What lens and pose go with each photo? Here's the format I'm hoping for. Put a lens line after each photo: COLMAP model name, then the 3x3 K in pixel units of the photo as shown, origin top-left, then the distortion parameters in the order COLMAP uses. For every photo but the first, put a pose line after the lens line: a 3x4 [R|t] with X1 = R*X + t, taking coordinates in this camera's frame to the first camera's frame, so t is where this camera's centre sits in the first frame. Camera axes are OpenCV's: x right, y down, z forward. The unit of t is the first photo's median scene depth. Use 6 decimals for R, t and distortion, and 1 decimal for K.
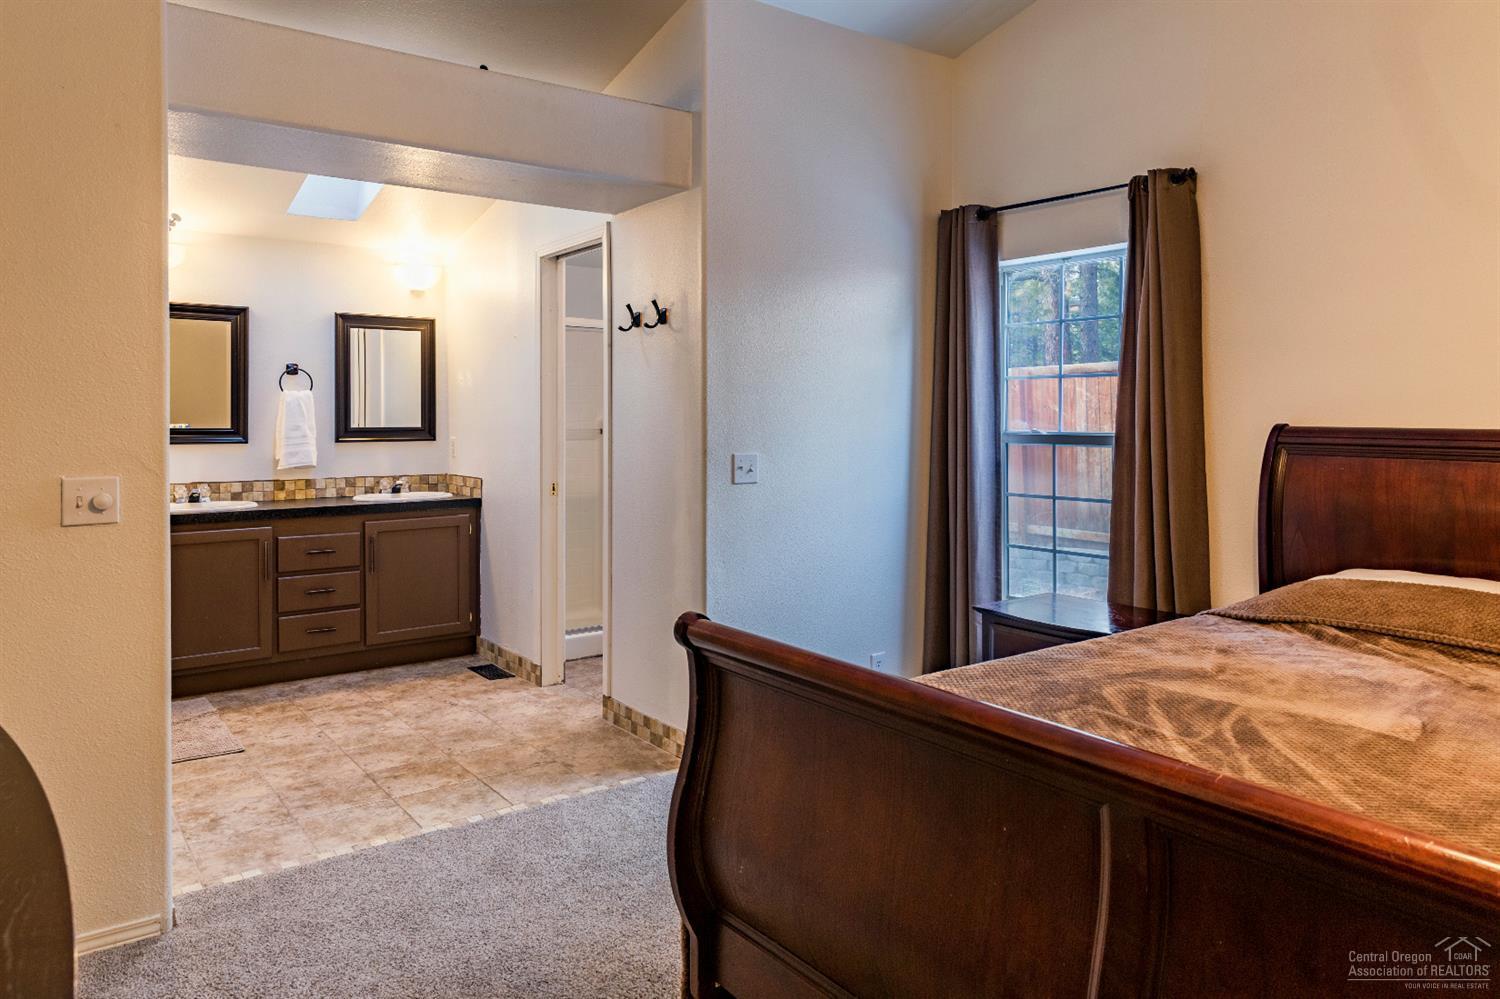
lens RADIAL K [[1023.0, 0, 748.8], [0, 1023.0, 421.0], [0, 0, 1]] dist [0.005241, 0.000302]
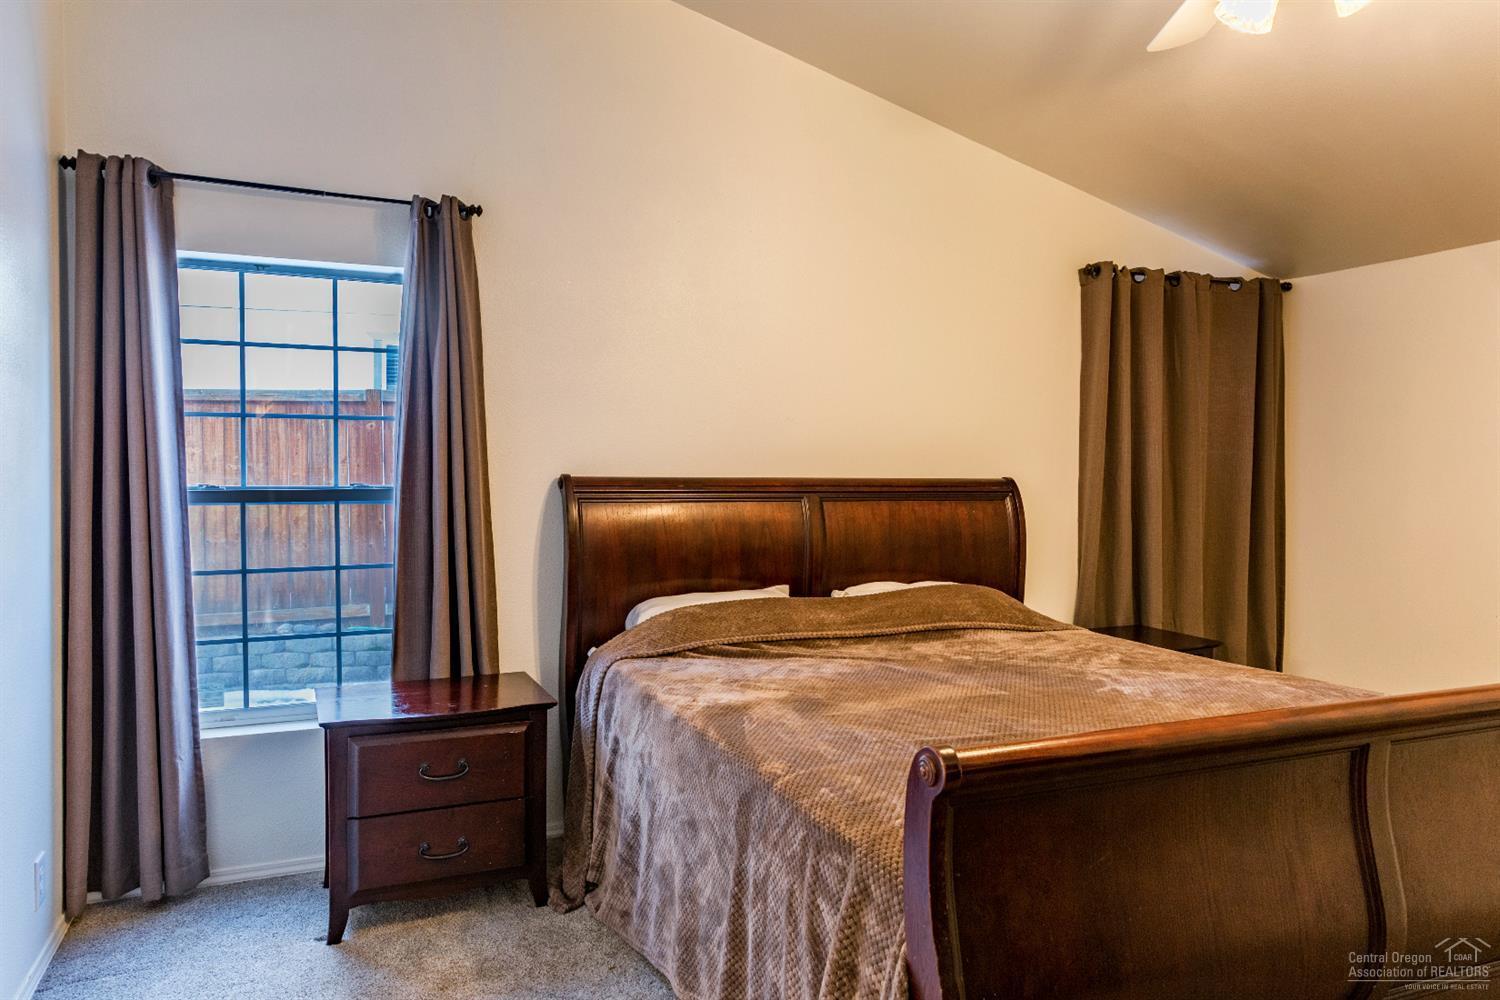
lens RADIAL K [[1009.6, 0, 750.0], [0, 1009.6, 500.0], [0, 0, 1]] dist [0.001508, 0.001374]
pose [[0.224093, -0.039838, 0.973753, -0.407185], [-0.000833, 0.999156, 0.041069, -0.012660], [-0.974567, -0.010014, 0.223871, 0.511642]]
